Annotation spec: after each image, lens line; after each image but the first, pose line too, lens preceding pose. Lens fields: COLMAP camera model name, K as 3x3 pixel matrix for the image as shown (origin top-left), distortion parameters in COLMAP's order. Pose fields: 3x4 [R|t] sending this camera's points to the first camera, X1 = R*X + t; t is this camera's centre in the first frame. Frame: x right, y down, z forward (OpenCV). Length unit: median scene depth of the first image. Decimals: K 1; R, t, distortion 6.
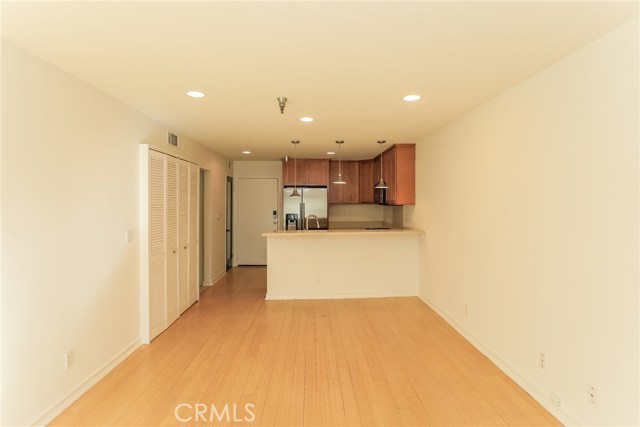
lens RADIAL K [[323.1, 0, 316.2], [0, 323.1, 208.3], [0, 0, 1]] dist [0.004041, -0.000890]
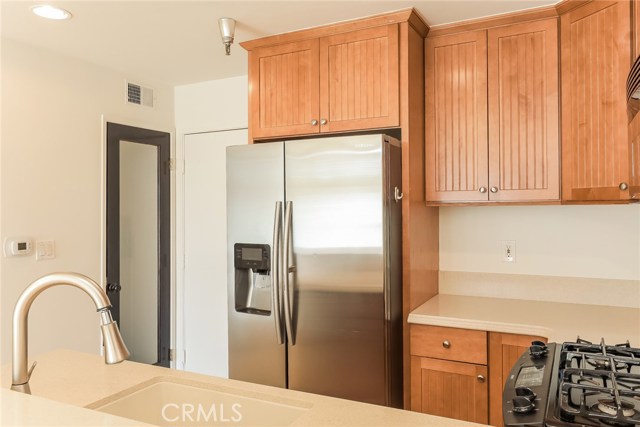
lens RADIAL K [[481.5, 0, 321.1], [0, 481.5, 207.6], [0, 0, 1]] dist [0.010189, 0.013027]
pose [[0.878578, -0.006075, -0.477561, 0.194827], [-0.001483, 0.999880, -0.015446, -0.006626], [0.477597, 0.014279, 0.878463, 0.839658]]
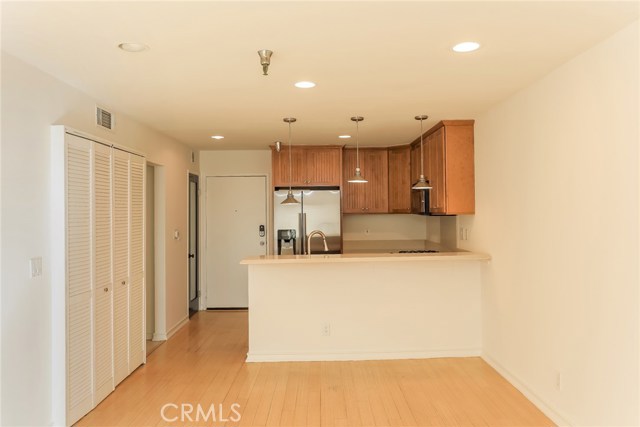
lens RADIAL K [[481.5, 0, 319.0], [0, 481.5, 213.8], [0, 0, 1]] dist [0.010189, 0.013027]
pose [[0.999805, -0.010216, -0.016909, 0.009231], [0.009974, 0.999848, -0.014328, -0.000509], [0.017053, 0.014157, 0.999754, 0.024677]]
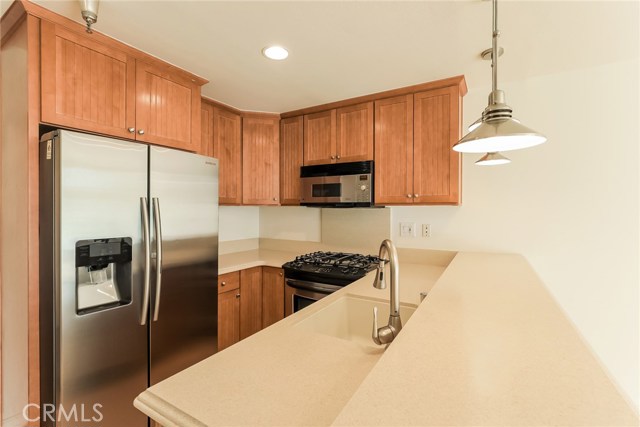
lens RADIAL K [[293.3, 0, 326.9], [0, 293.3, 212.4], [0, 0, 1]] dist [-0.006915, 0.003173]
pose [[0.528204, -0.005050, 0.849103, -0.219232], [0.012469, 0.999921, -0.001810, -0.000490], [-0.849026, 0.011543, 0.528225, 0.892619]]
